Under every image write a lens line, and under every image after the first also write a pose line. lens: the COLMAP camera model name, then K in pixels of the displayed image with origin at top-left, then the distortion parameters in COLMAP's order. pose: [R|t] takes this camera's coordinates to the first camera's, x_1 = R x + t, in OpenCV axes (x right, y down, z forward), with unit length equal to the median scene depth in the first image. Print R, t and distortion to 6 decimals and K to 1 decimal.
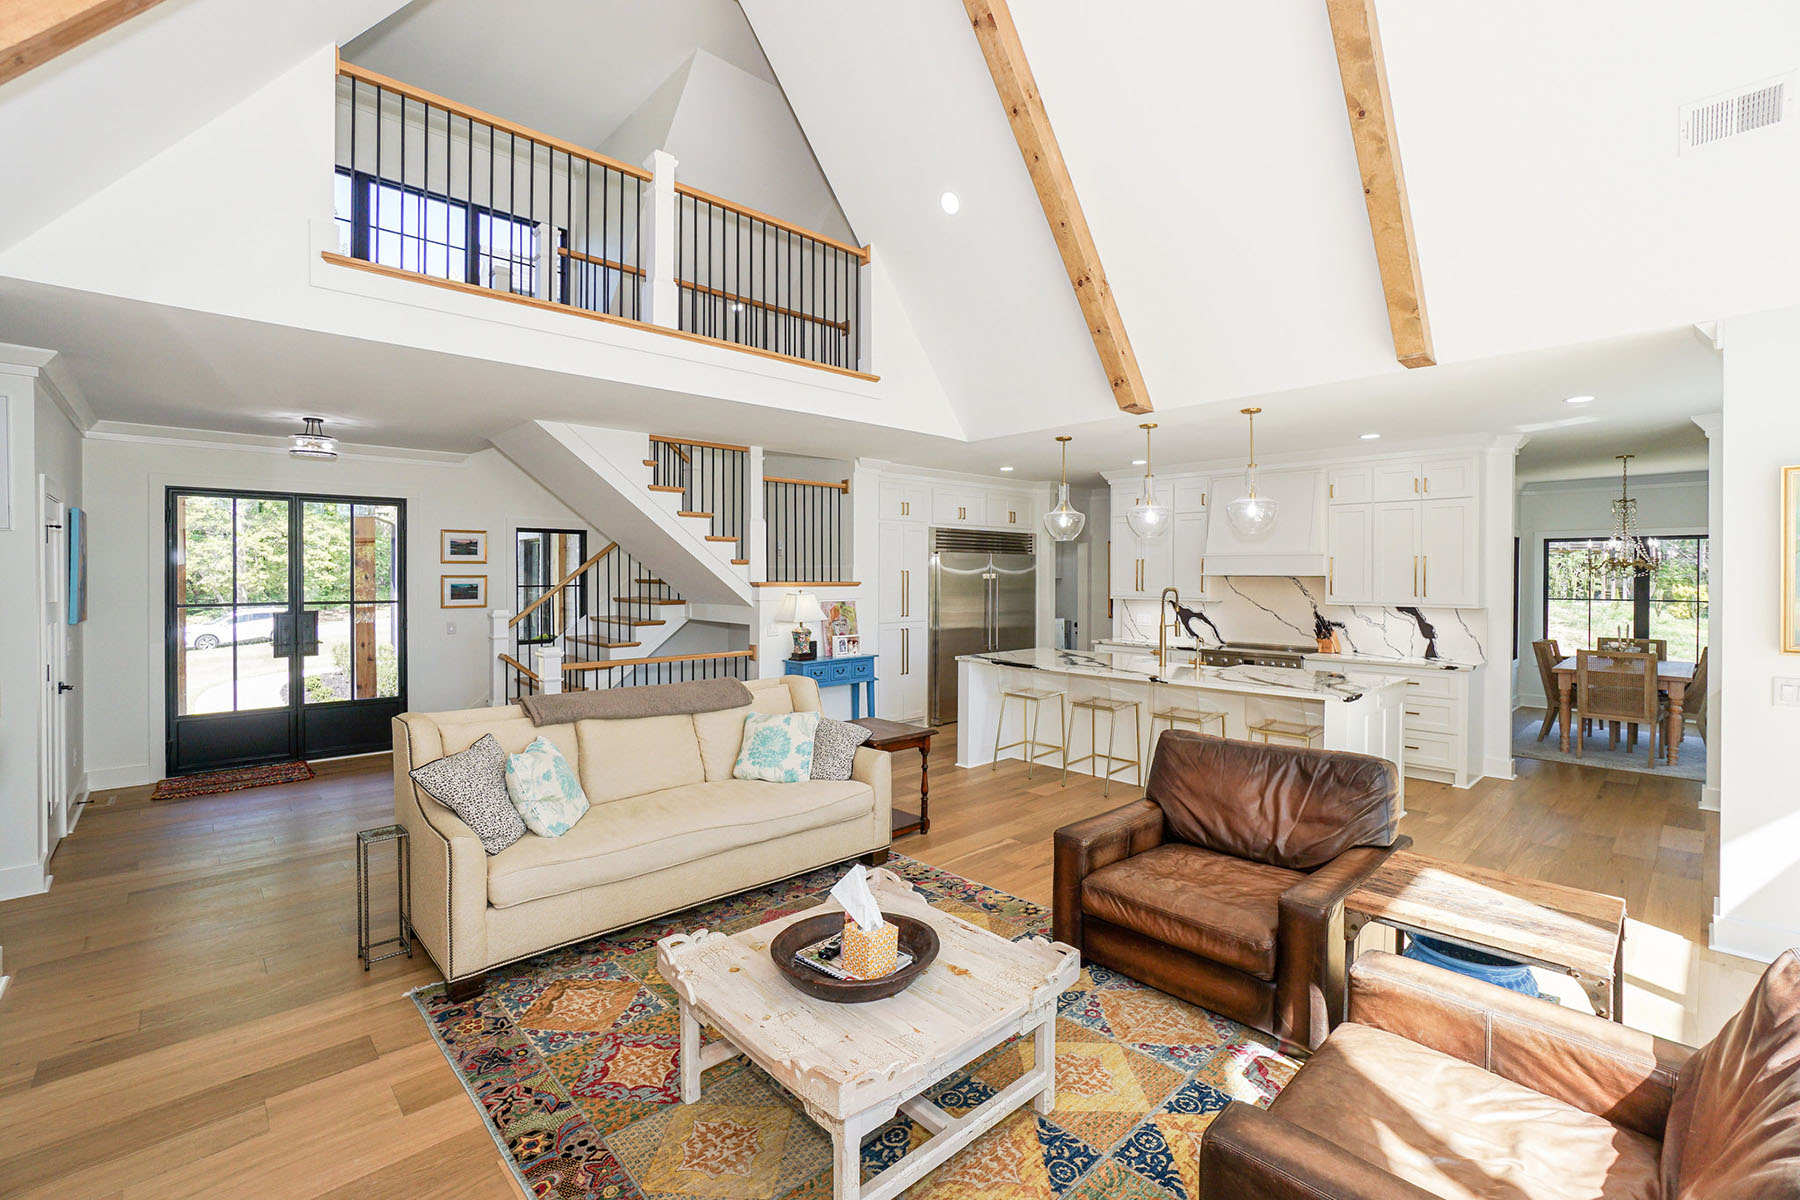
lens RADIAL K [[781.1, 0, 914.8], [0, 781.1, 573.1], [0, 0, 1]] dist [-0.039937, 0.018864]
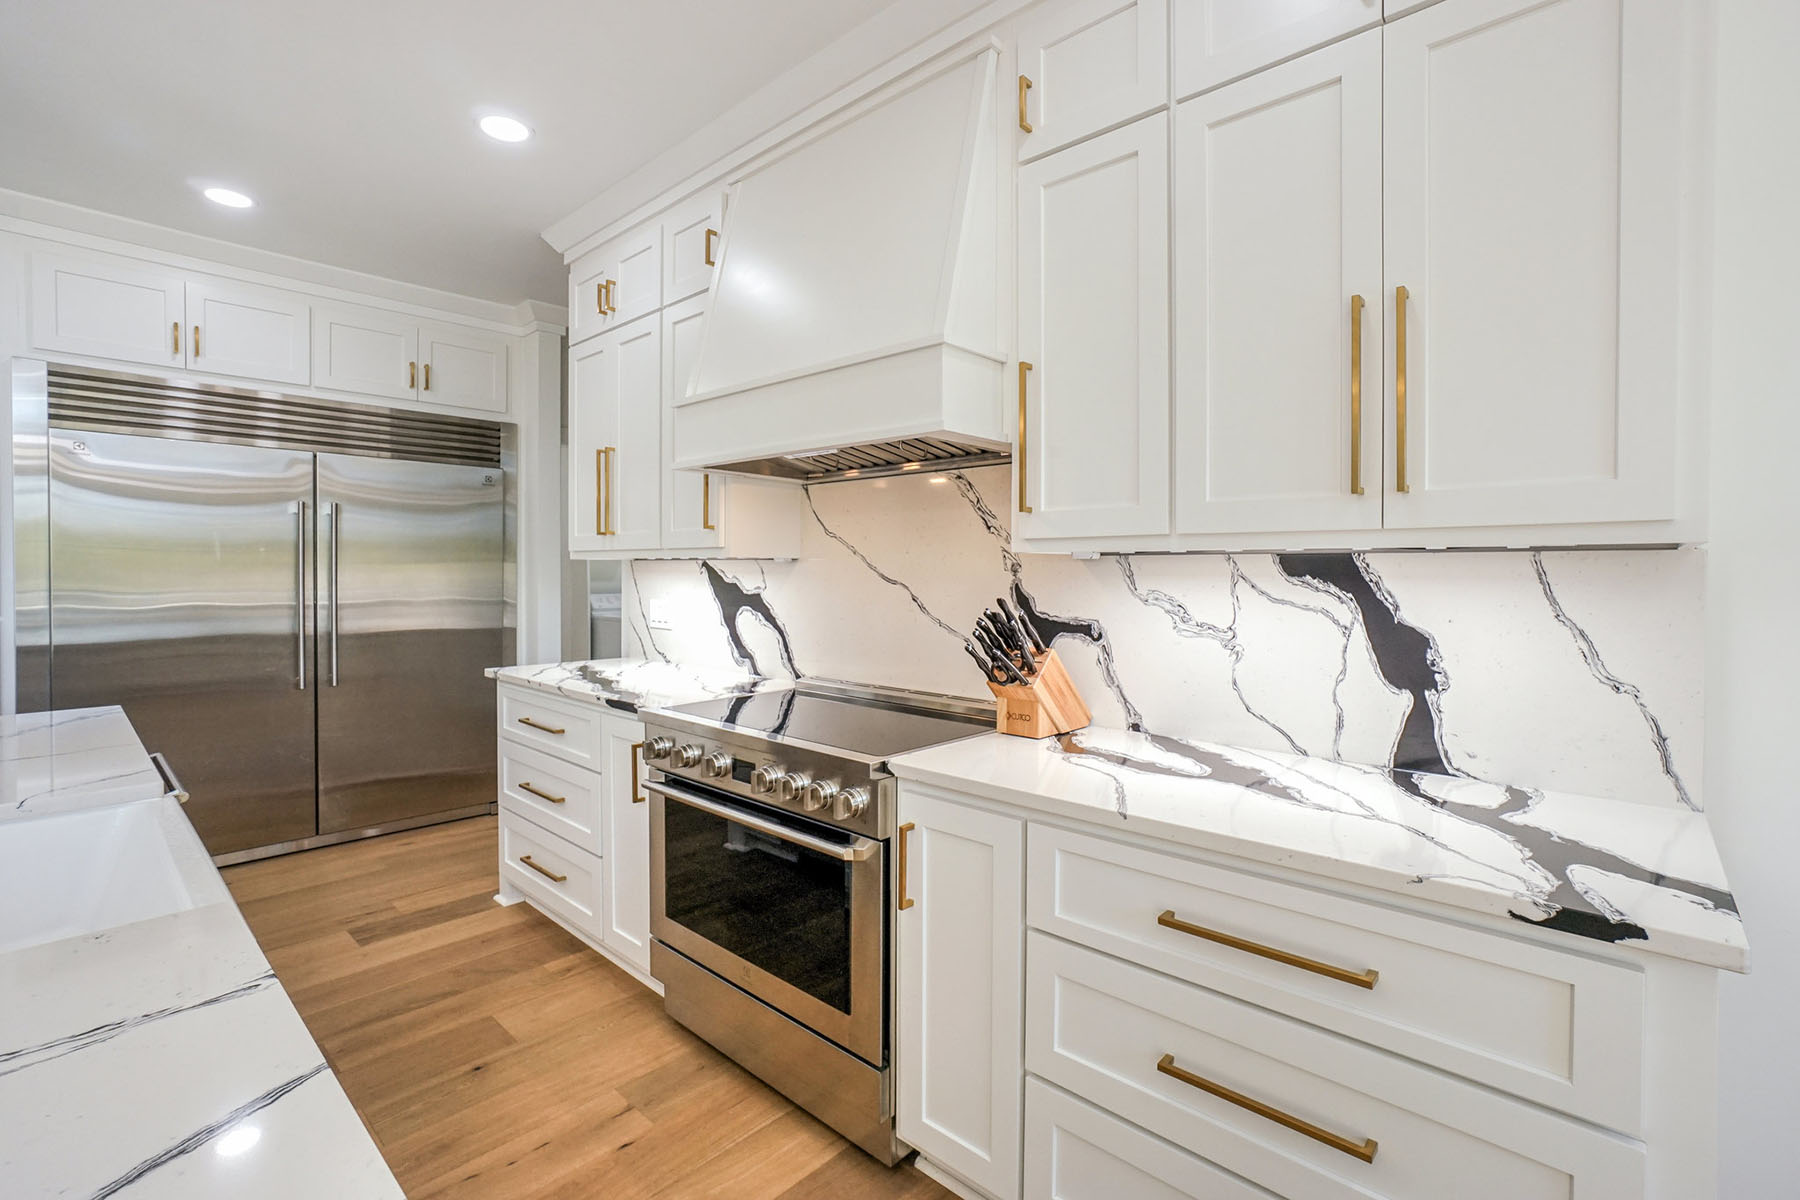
lens RADIAL K [[833.4, 0, 842.5], [0, 833.4, 572.9], [0, 0, 1]] dist [-0.026814, 0.000109]
pose [[0.999932, 0.001352, 0.011575, 0.468241], [-0.001395, 0.999992, 0.003750, 0.046382], [-0.011569, -0.003766, 0.999926, 0.715867]]
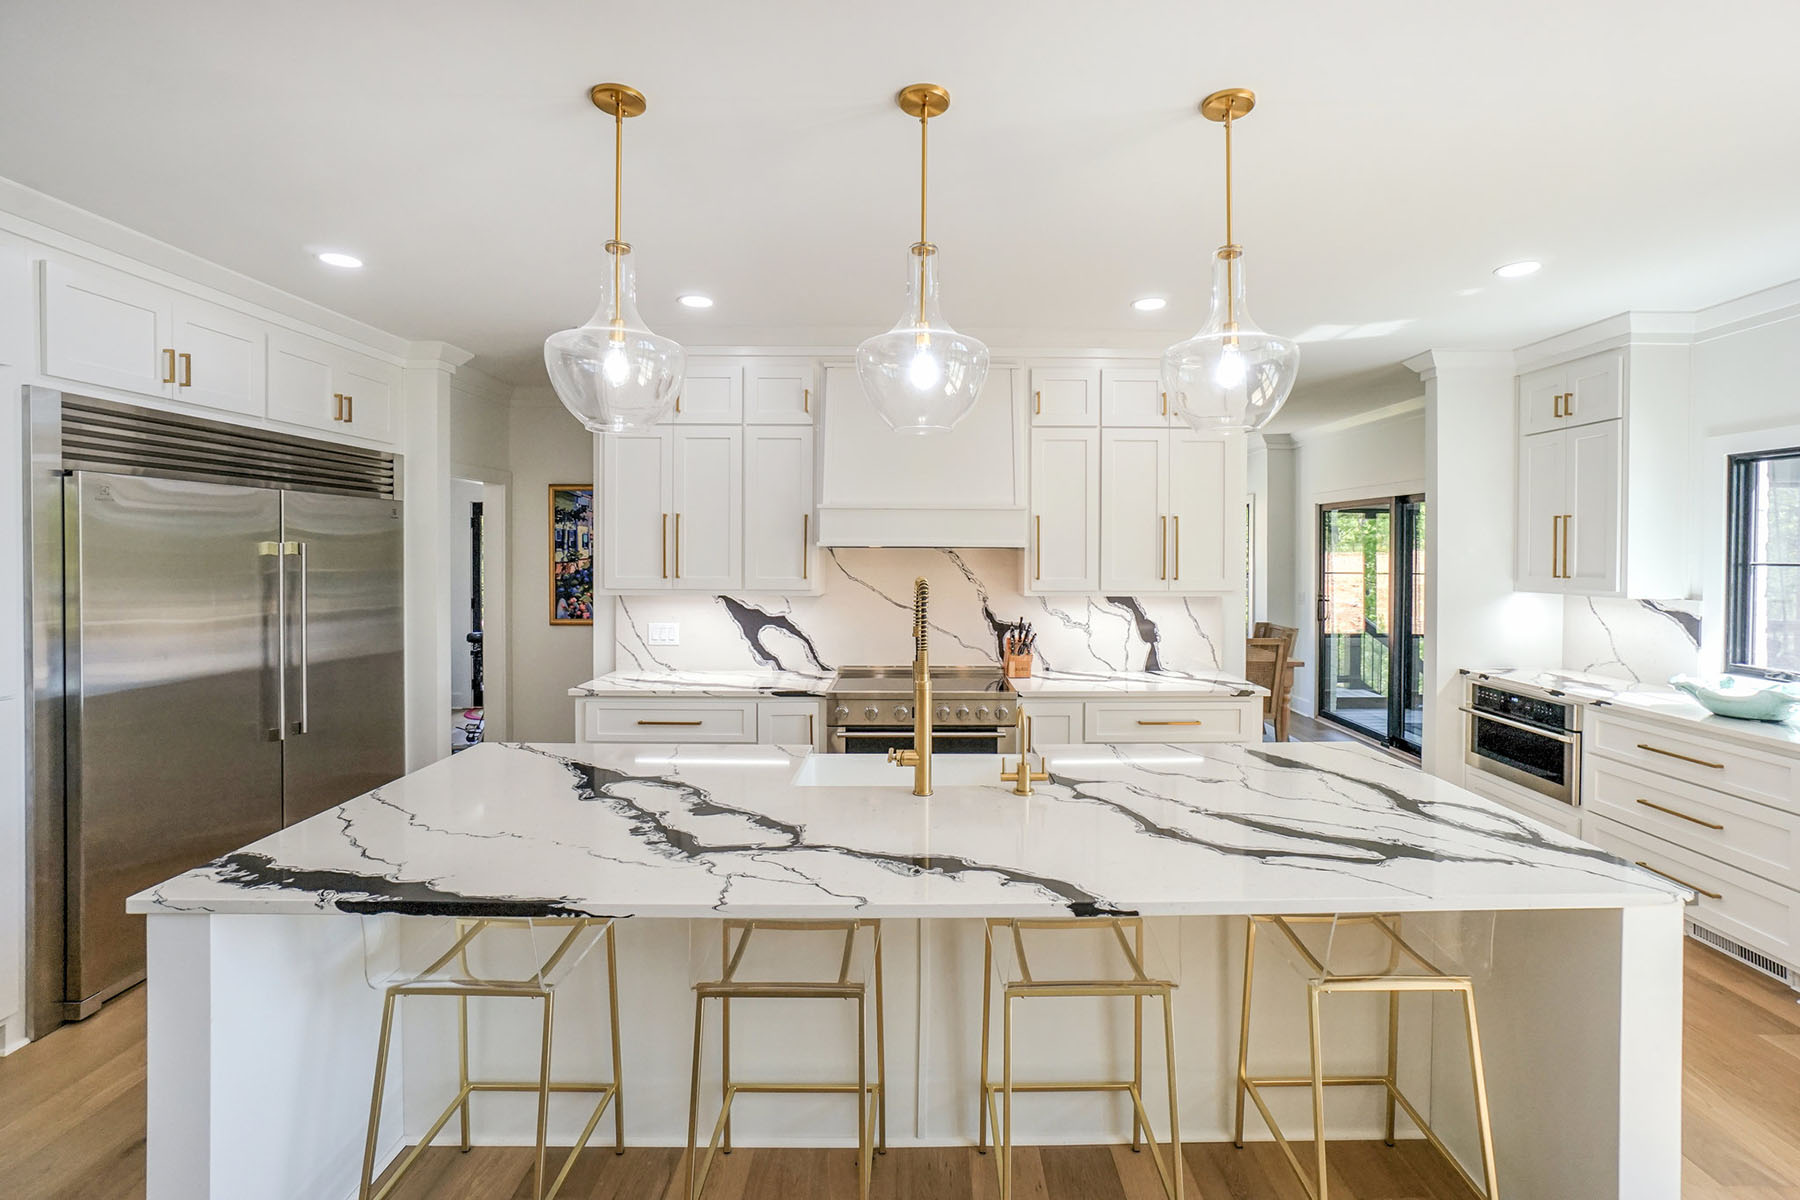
lens RADIAL K [[781.1, 0, 914.8], [0, 781.1, 573.1], [0, 0, 1]] dist [-0.039937, 0.018864]
pose [[0.691960, -0.024061, 0.721535, 0.049609], [-0.001175, 0.999406, 0.034454, 0.003033], [-0.721935, -0.024688, 0.691520, 0.652648]]
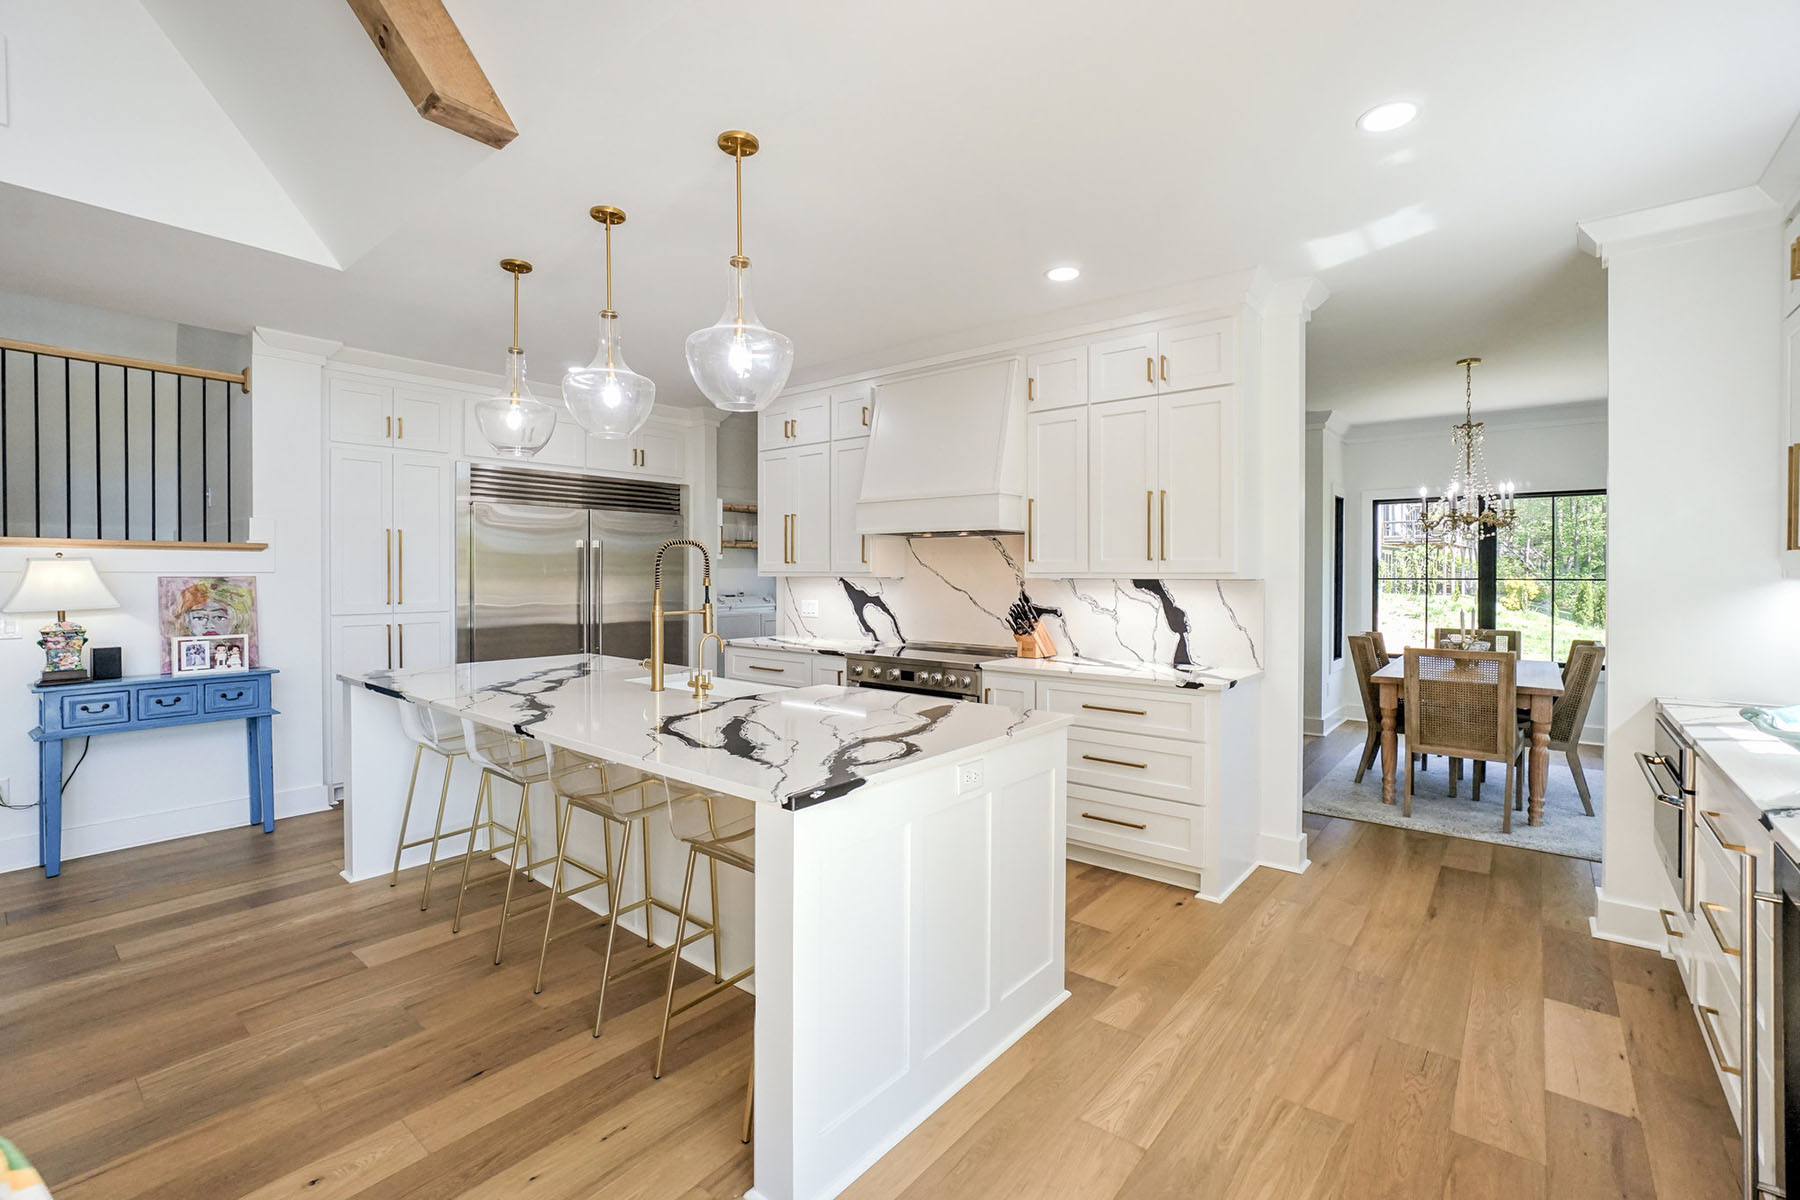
lens RADIAL K [[781.1, 0, 914.8], [0, 781.1, 573.1], [0, 0, 1]] dist [-0.039937, 0.018864]
pose [[0.991436, -0.000370, 0.130594, 0.364487], [0.000115, 0.999998, 0.001961, 0.035270], [-0.130595, -0.001929, 0.991434, 0.403365]]
